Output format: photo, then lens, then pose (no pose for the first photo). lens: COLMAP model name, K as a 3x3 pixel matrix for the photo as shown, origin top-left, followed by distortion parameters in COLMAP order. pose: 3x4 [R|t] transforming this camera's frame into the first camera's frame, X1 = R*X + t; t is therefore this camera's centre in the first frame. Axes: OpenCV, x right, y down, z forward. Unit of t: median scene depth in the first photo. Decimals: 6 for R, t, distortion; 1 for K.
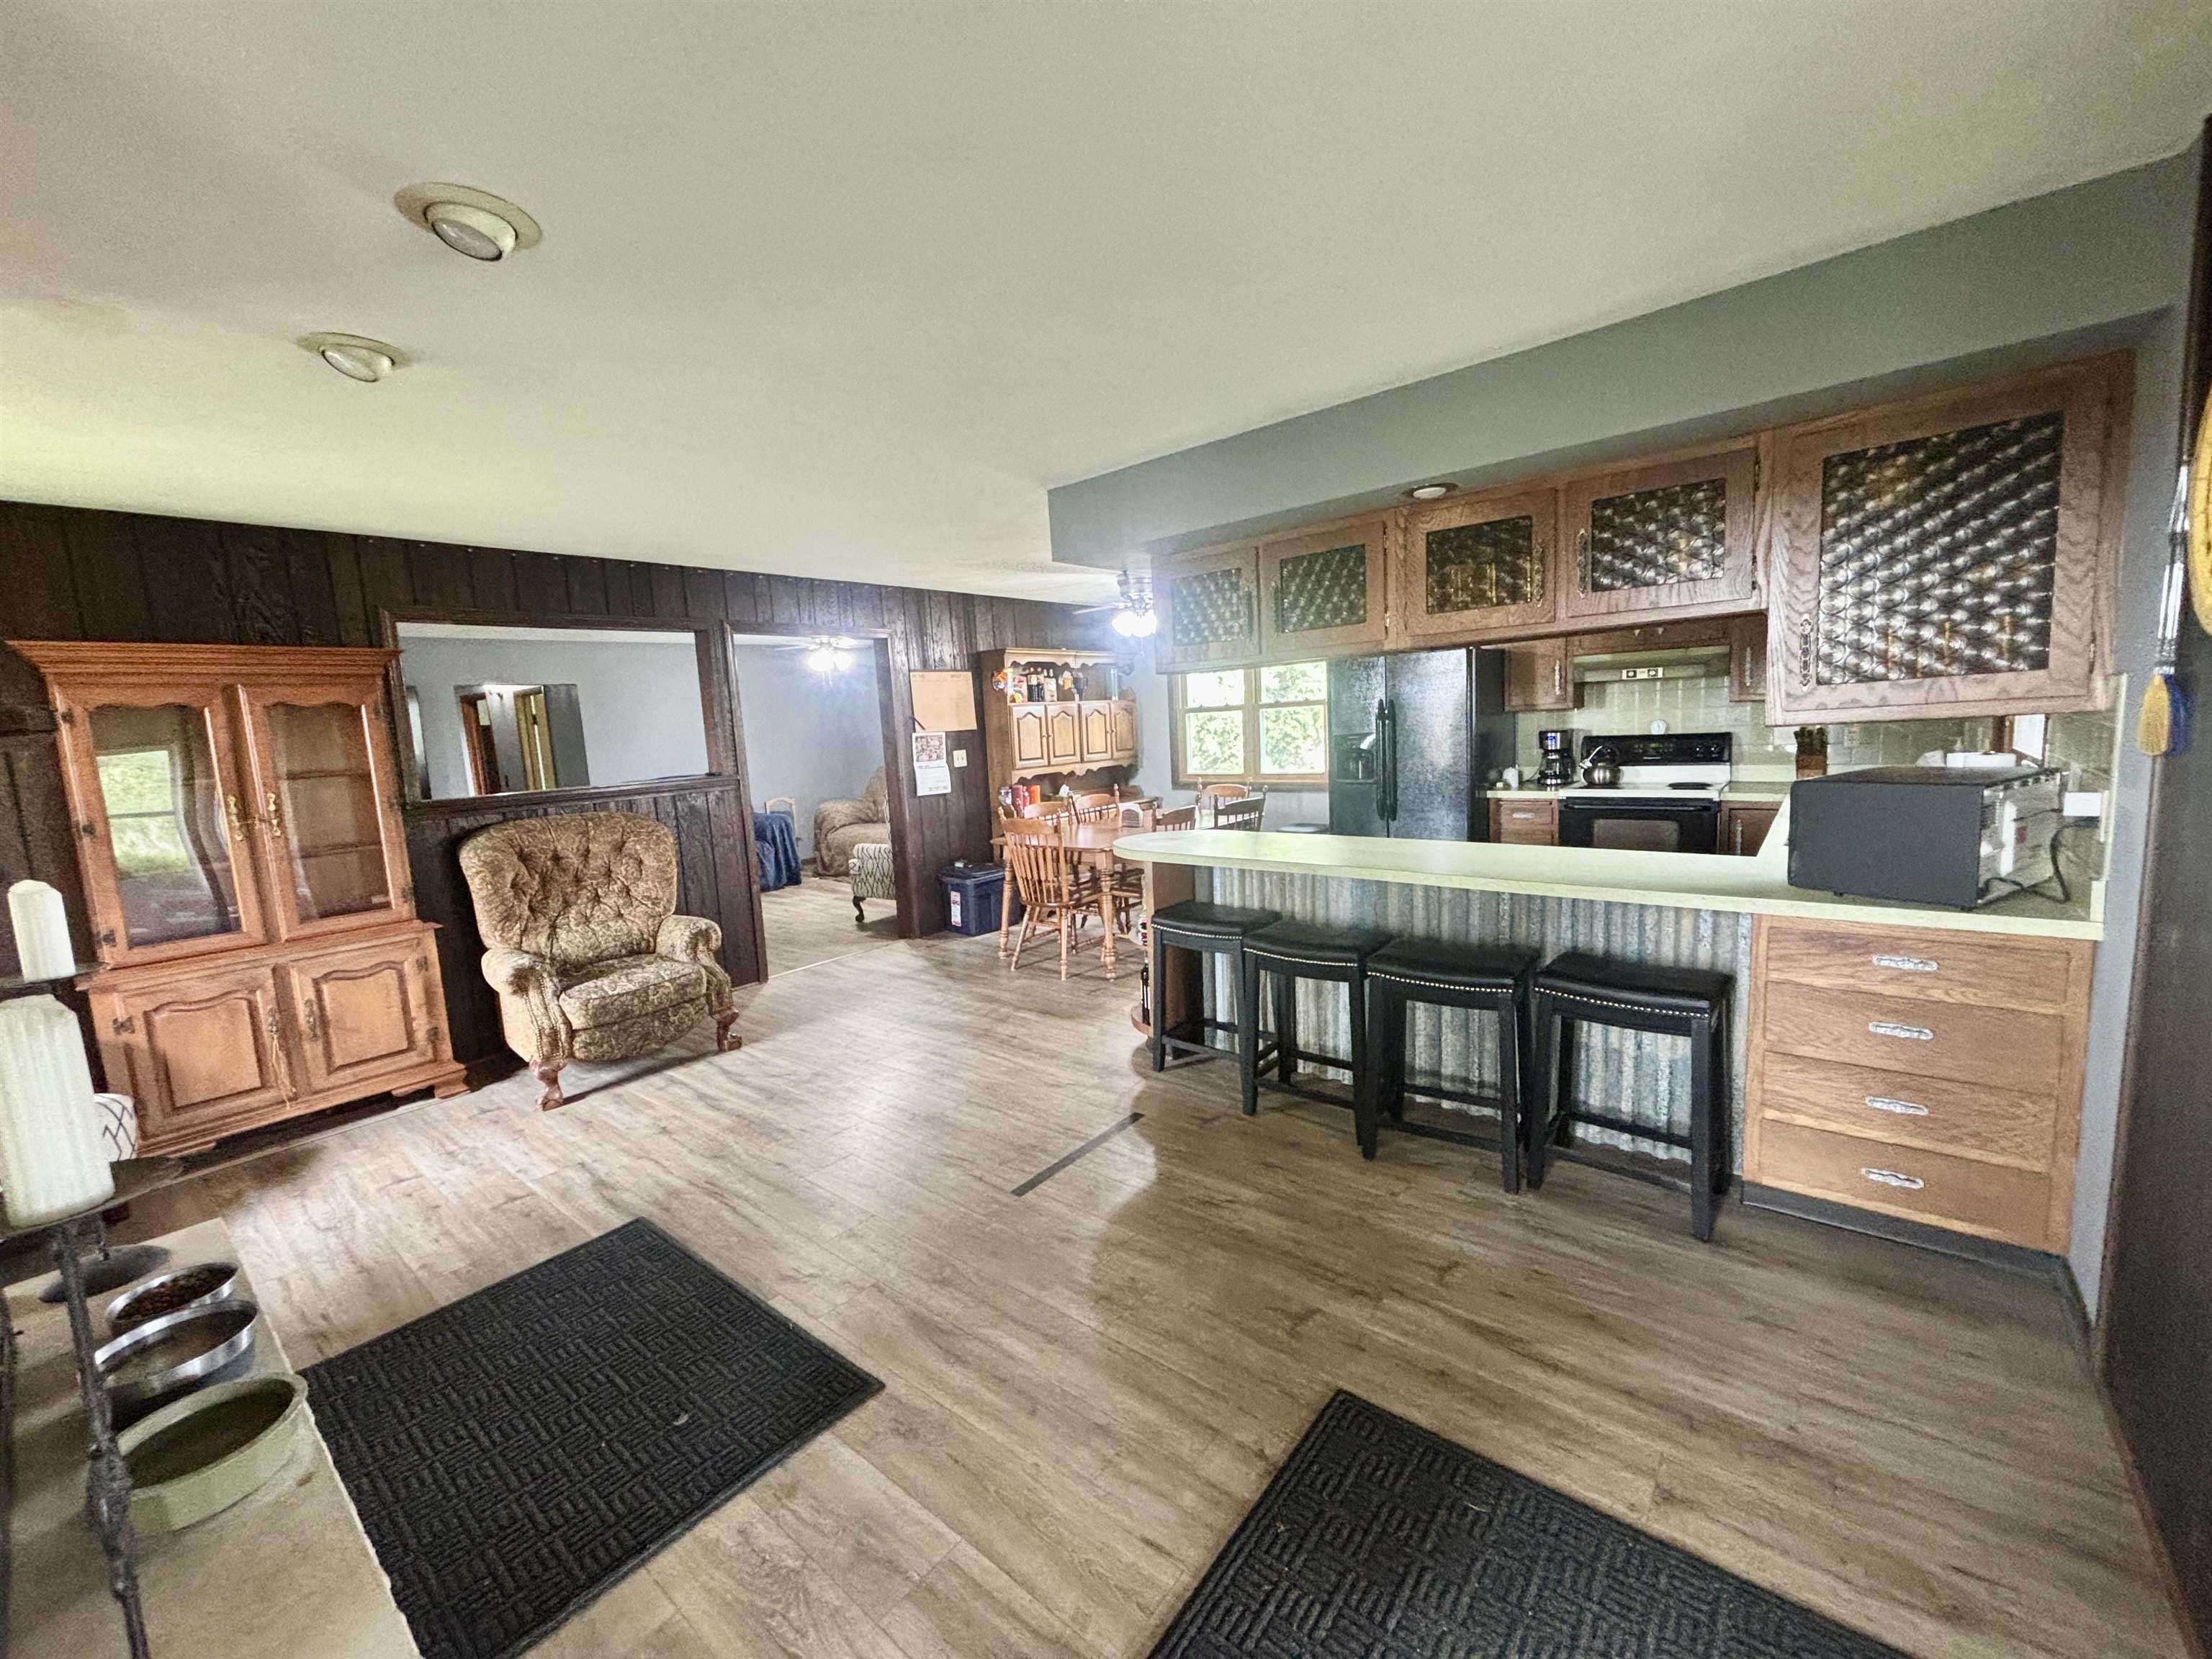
lens RADIAL K [[895.5, 0, 1101.0], [0, 895.5, 830.6], [0, 0, 1]] dist [0.003402, 0.000266]
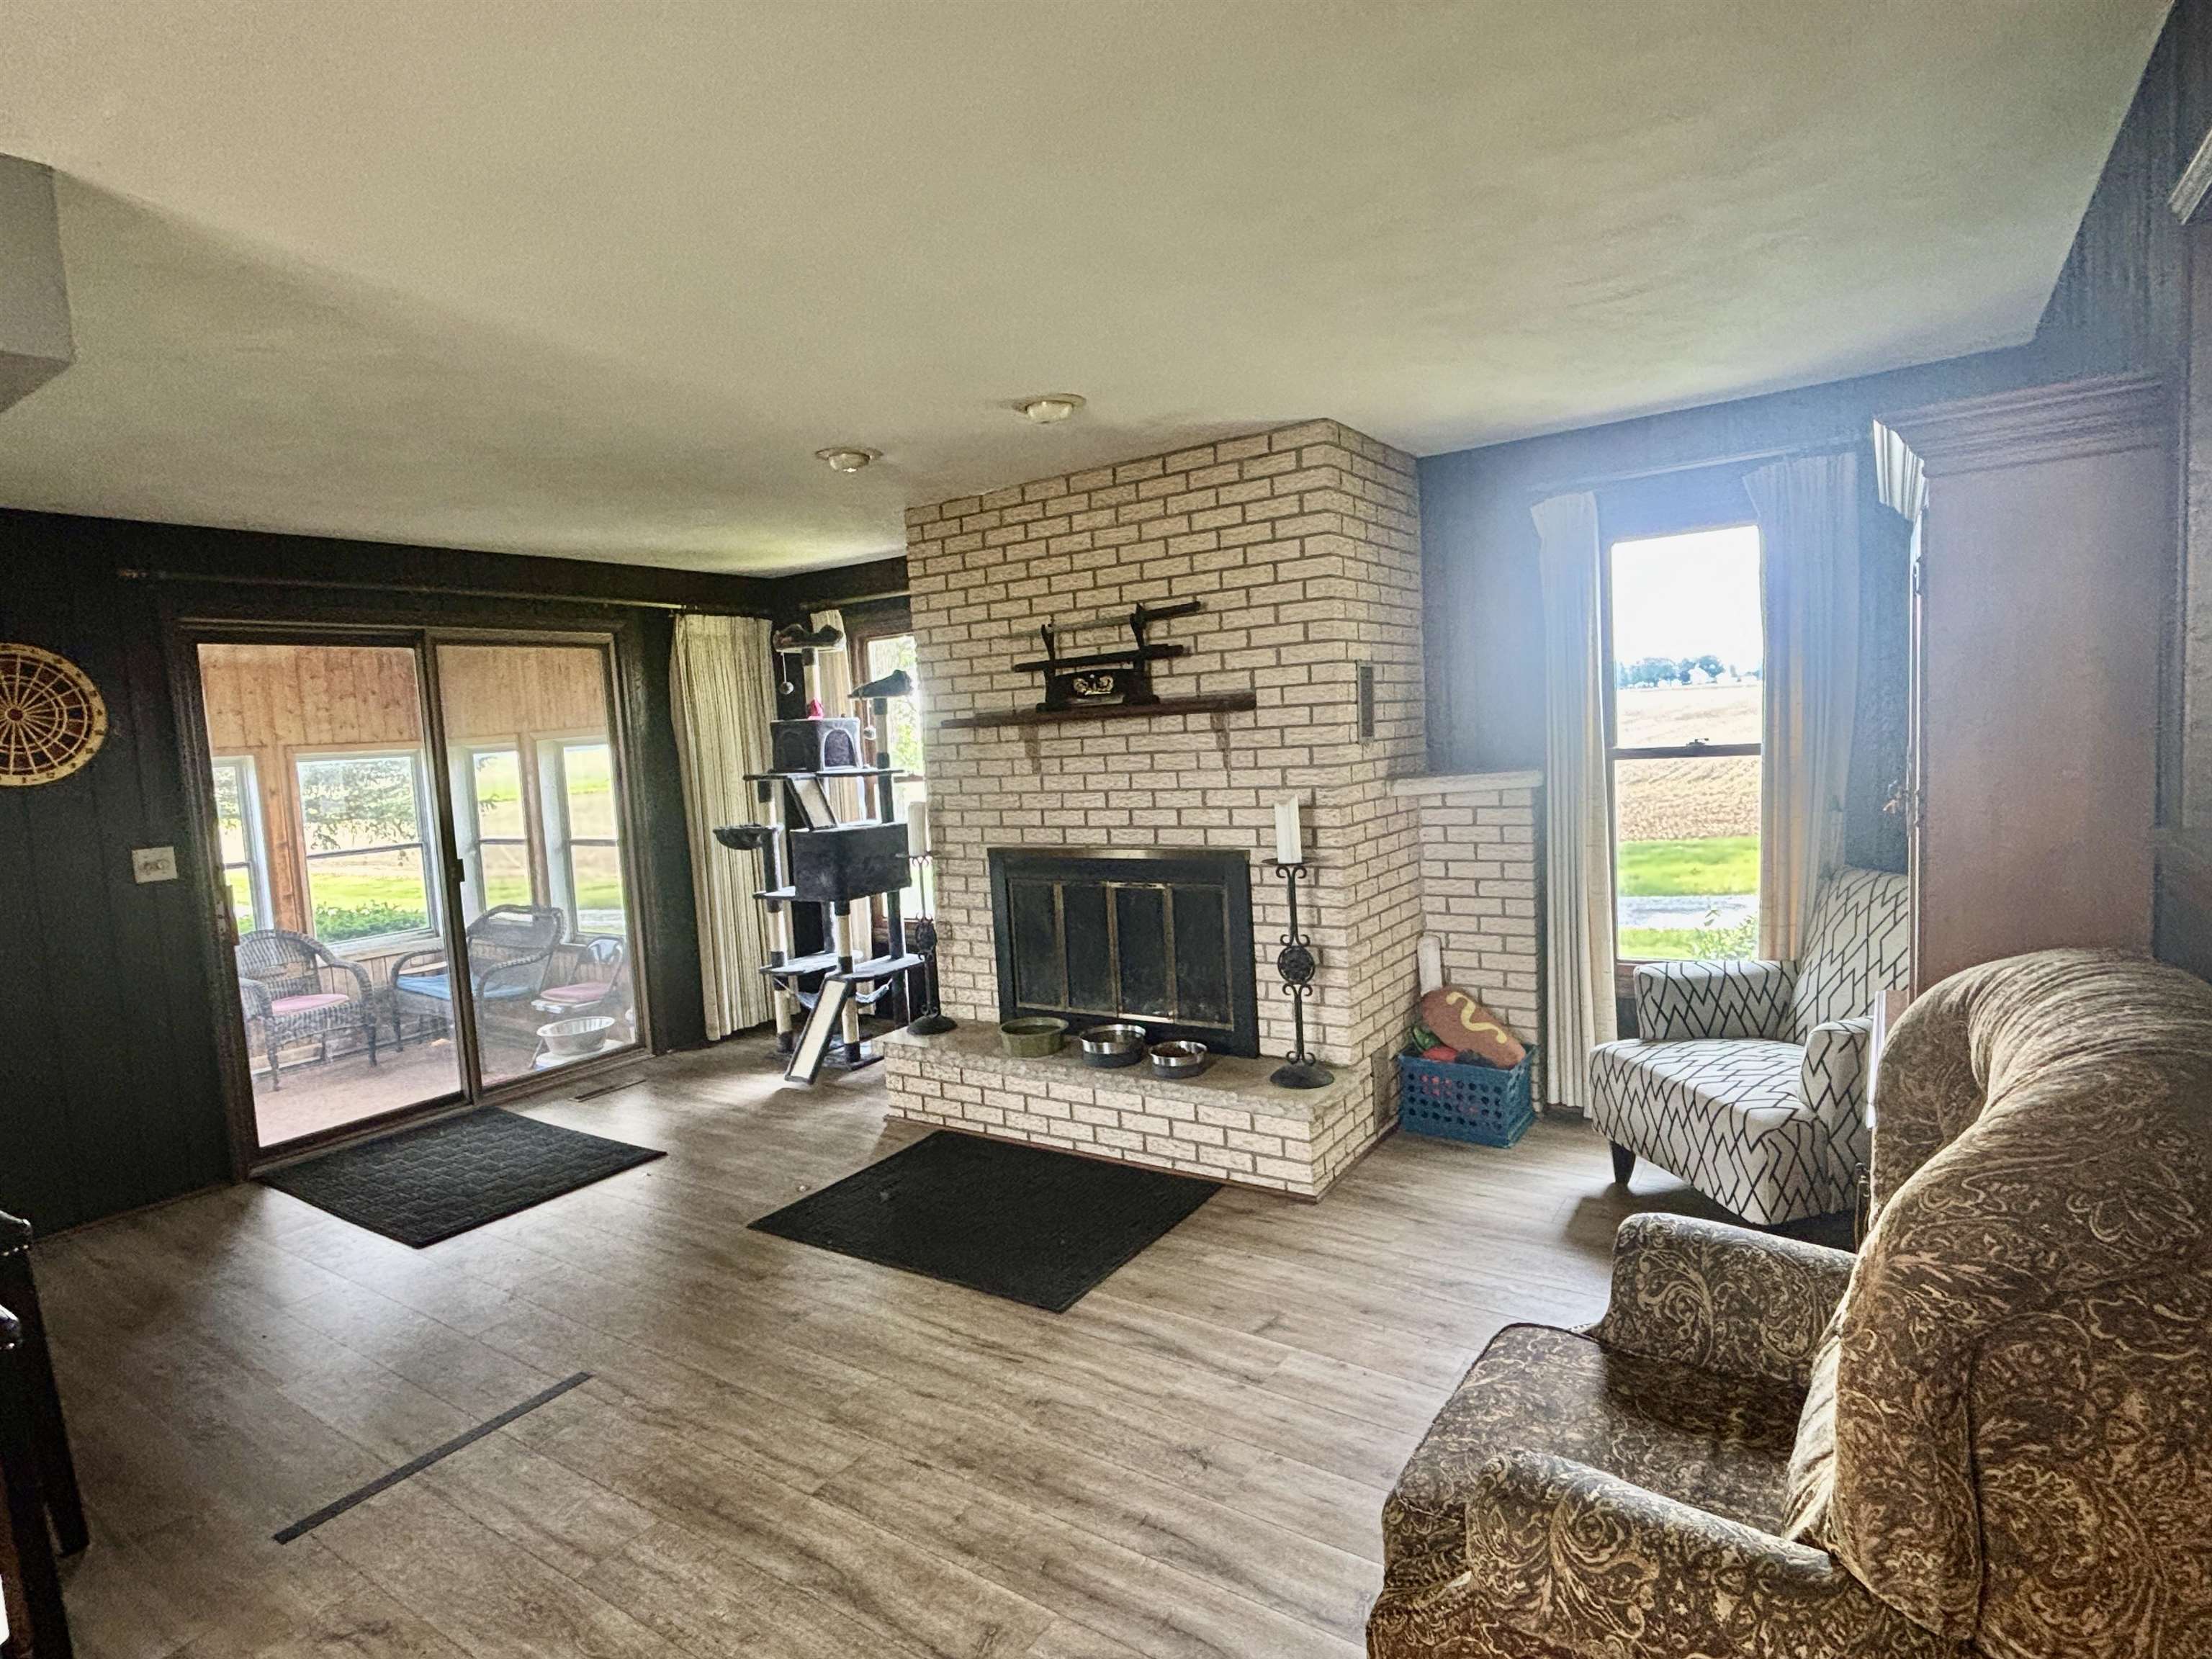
lens RADIAL K [[1167.2, 0, 1104.2], [0, 1167.2, 832.0], [0, 0, 1]] dist [0.007378, 0.000118]
pose [[-0.988585, 0.124149, -0.085357, -0.484494], [0.102889, 0.970181, 0.219460, -0.207493], [0.110058, 0.208173, -0.971880, 1.827019]]
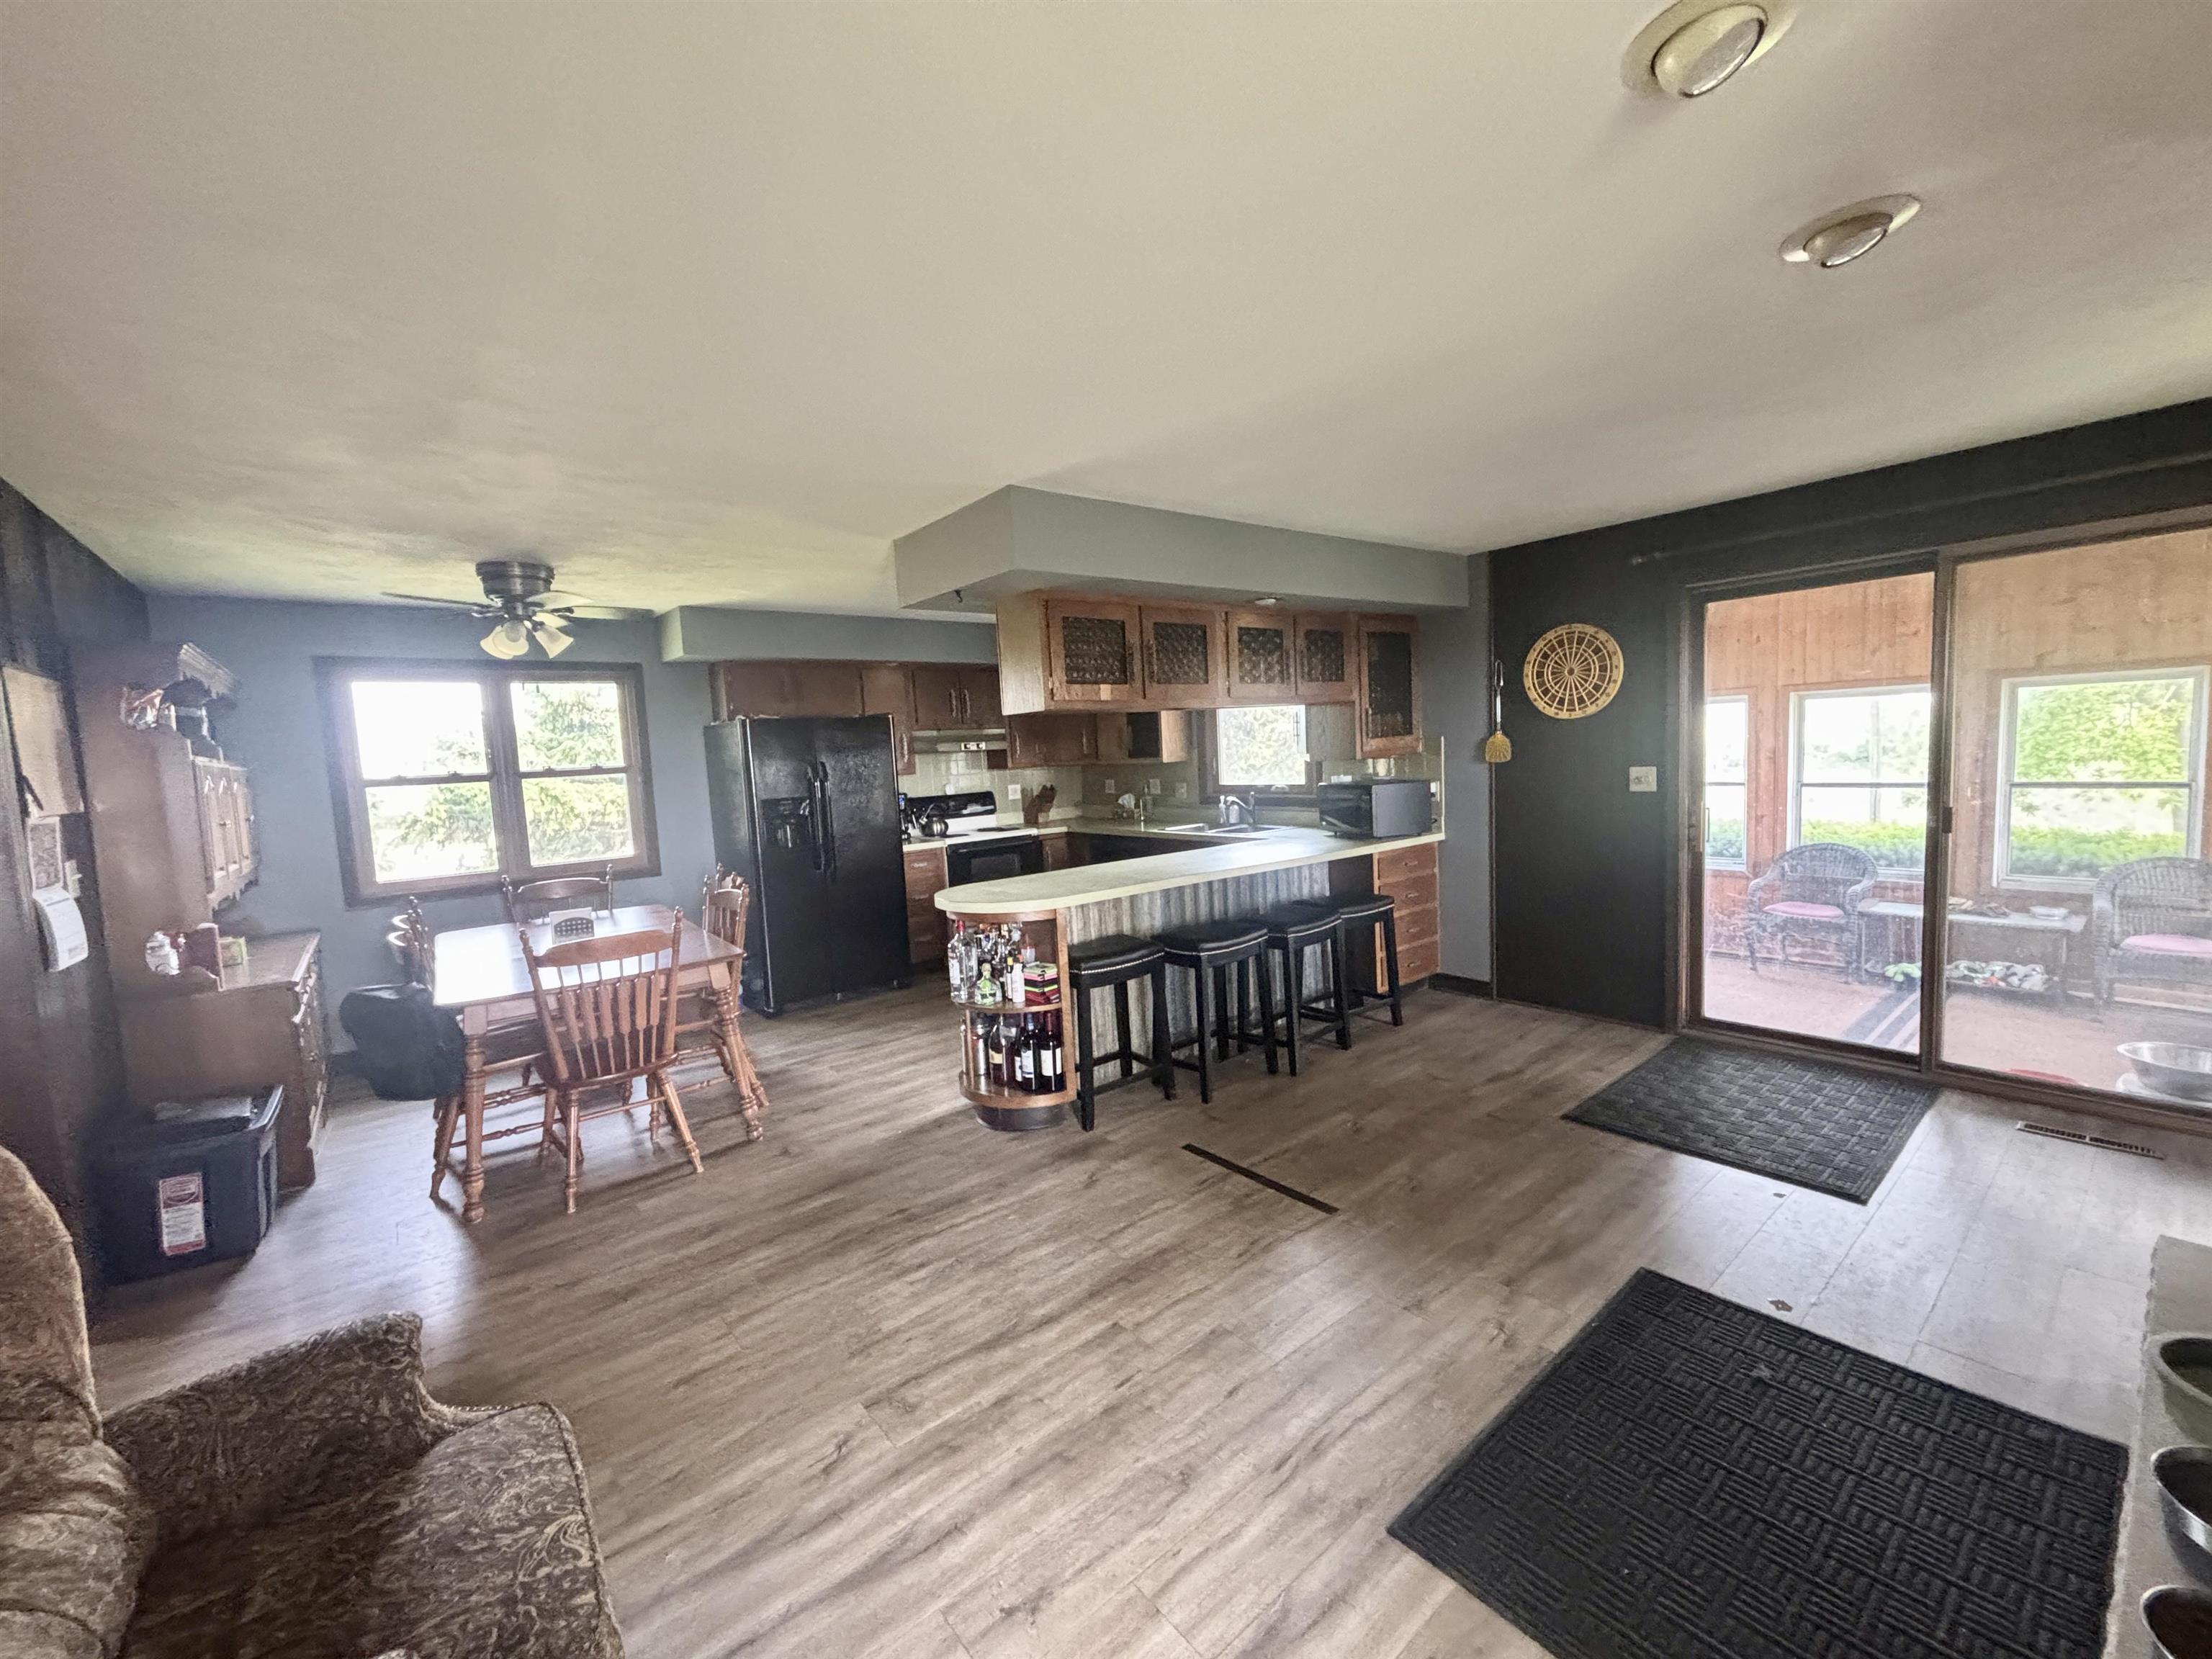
lens RADIAL K [[895.5, 0, 1100.0], [0, 895.5, 825.3], [0, 0, 1]] dist [0.003402, 0.000266]
pose [[0.203513, -0.037460, 0.978355, -1.045739], [0.163634, 0.986514, 0.003734, -0.057753], [-0.965301, 0.159332, 0.206898, 0.928031]]
